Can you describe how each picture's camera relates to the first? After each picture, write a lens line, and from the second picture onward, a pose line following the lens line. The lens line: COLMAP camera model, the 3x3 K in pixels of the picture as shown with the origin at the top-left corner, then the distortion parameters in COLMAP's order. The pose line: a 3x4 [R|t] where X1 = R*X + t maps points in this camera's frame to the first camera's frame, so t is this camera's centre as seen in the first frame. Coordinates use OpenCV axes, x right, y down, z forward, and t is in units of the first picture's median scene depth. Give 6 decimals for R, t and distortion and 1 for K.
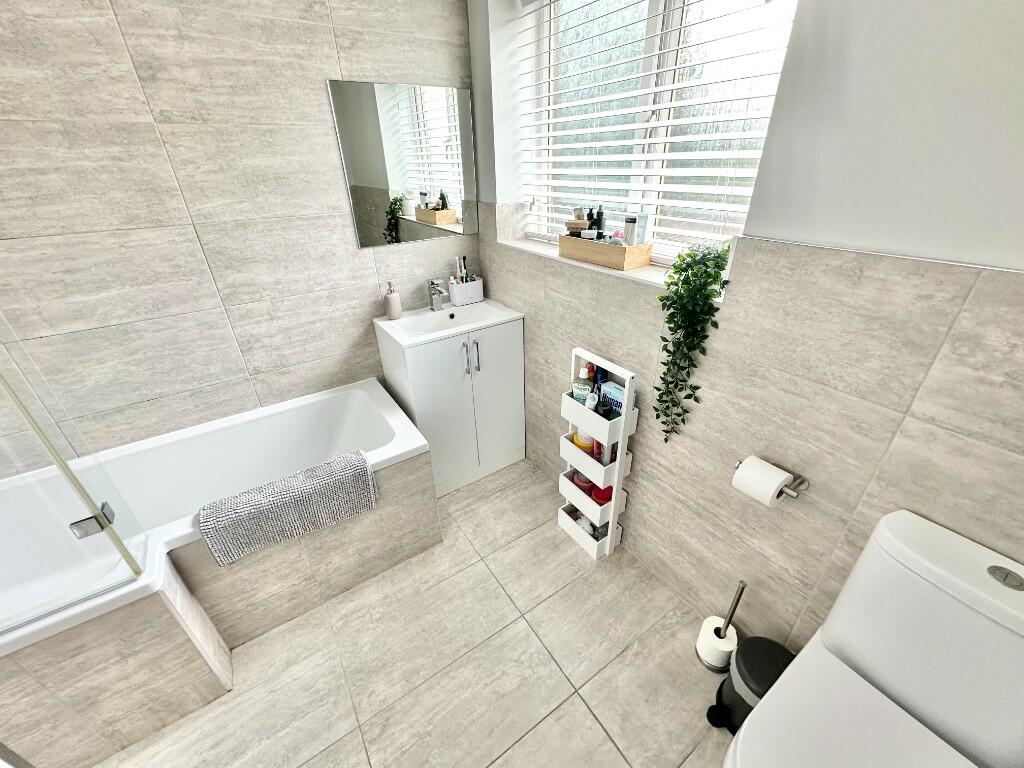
lens RADIAL K [[409.6, 0, 514.5], [0, 409.6, 383.3], [0, 0, 1]] dist [-0.001426, 0.000446]
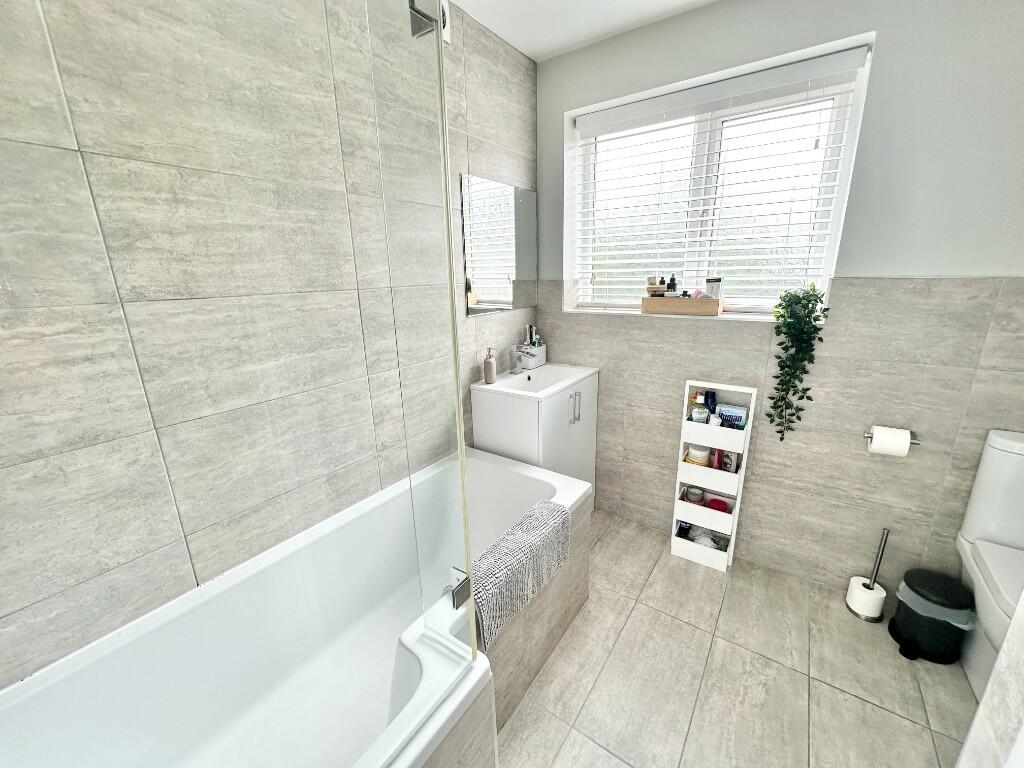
lens RADIAL K [[409.6, 0, 515.4], [0, 409.6, 382.7], [0, 0, 1]] dist [-0.001426, 0.000446]
pose [[0.932129, -0.094576, 0.349560, -0.855940], [0.174960, 0.962771, -0.206060, 0.091960], [-0.317058, 0.253234, 0.913973, 0.062564]]
